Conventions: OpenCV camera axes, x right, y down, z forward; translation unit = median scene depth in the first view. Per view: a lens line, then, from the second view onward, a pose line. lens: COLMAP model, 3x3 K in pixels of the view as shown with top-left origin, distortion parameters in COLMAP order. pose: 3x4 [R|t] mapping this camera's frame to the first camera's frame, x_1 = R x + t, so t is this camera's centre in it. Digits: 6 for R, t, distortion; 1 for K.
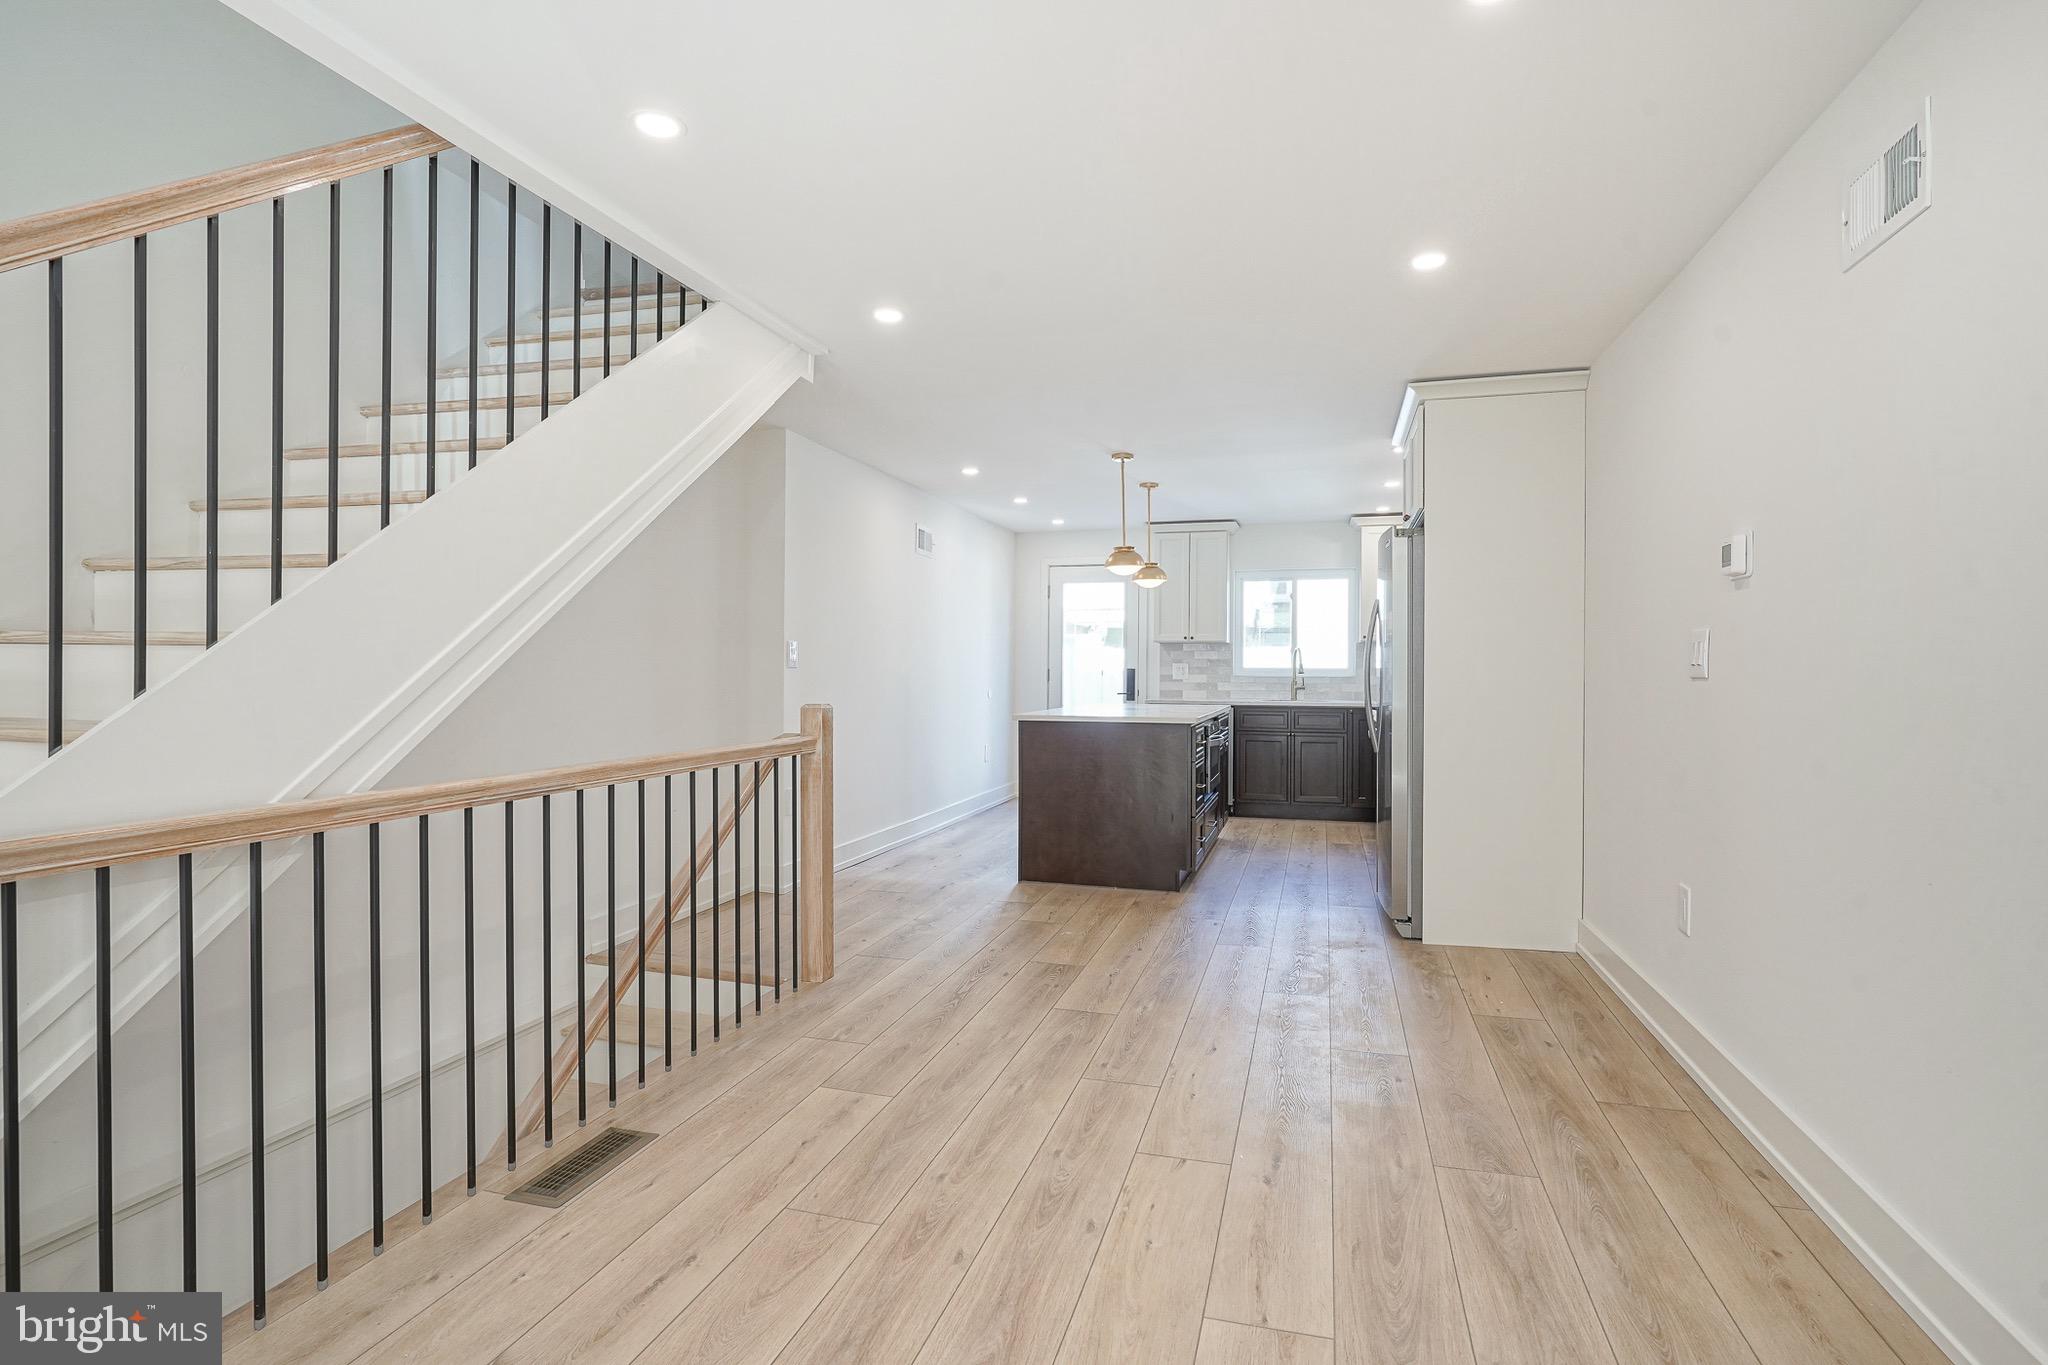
lens RADIAL K [[1005.2, 0, 1018.8], [0, 1005.2, 666.0], [0, 0, 1]] dist [-0.009699, 0.005161]
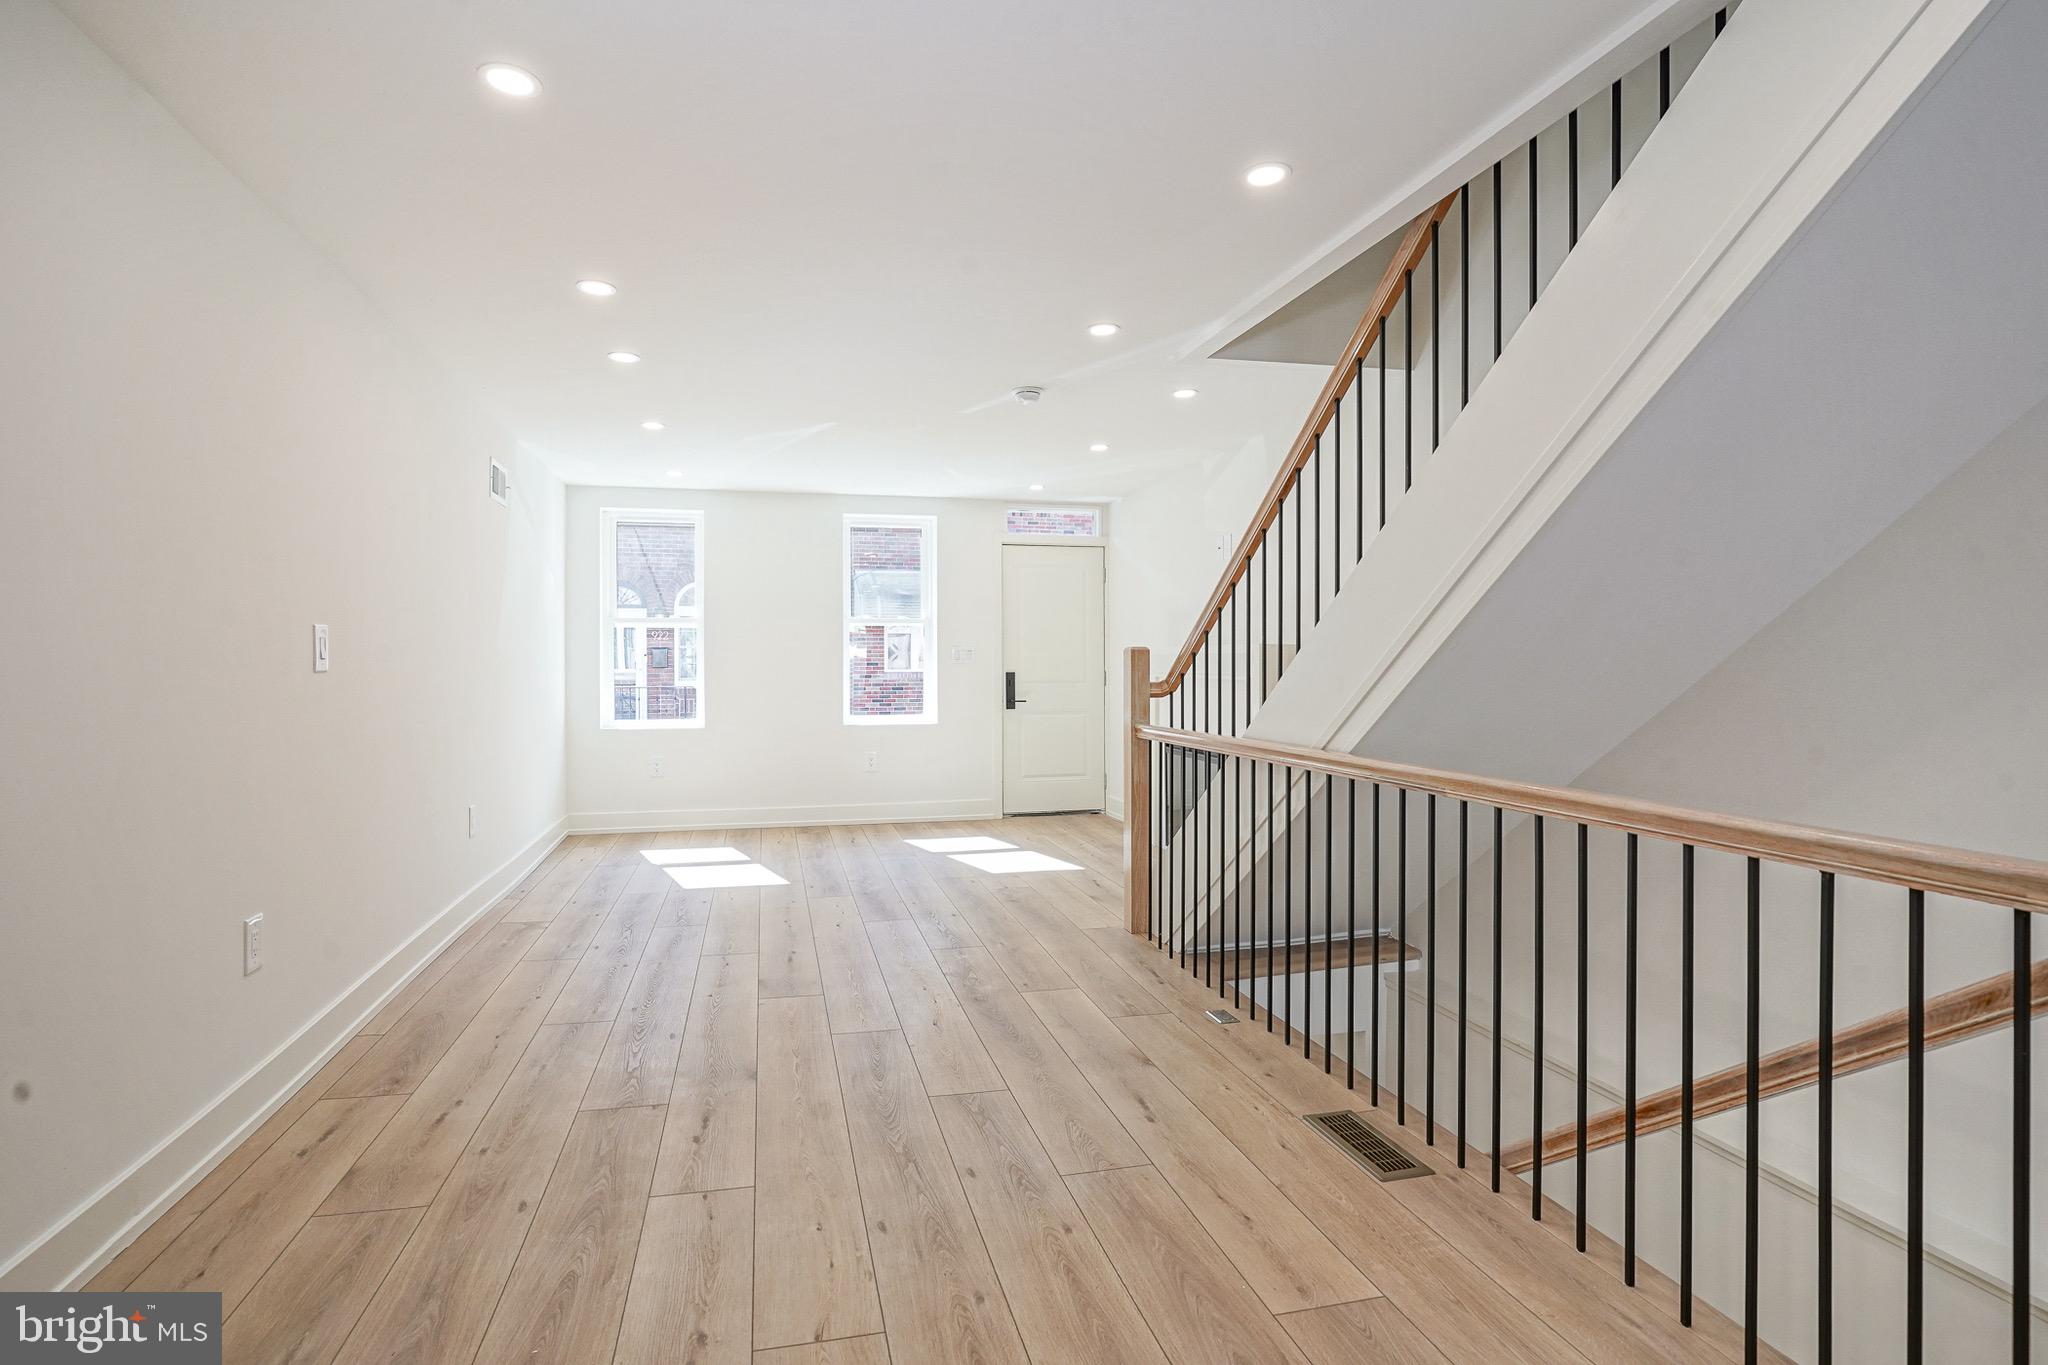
lens RADIAL K [[1005.2, 0, 979.4], [0, 1005.2, 669.2], [0, 0, 1]] dist [-0.009699, 0.005161]
pose [[-0.872155, 0.002178, -0.489225, 0.132552], [-0.000545, 0.999985, 0.005422, 0.000769], [0.489229, 0.004996, -0.872141, 0.536657]]
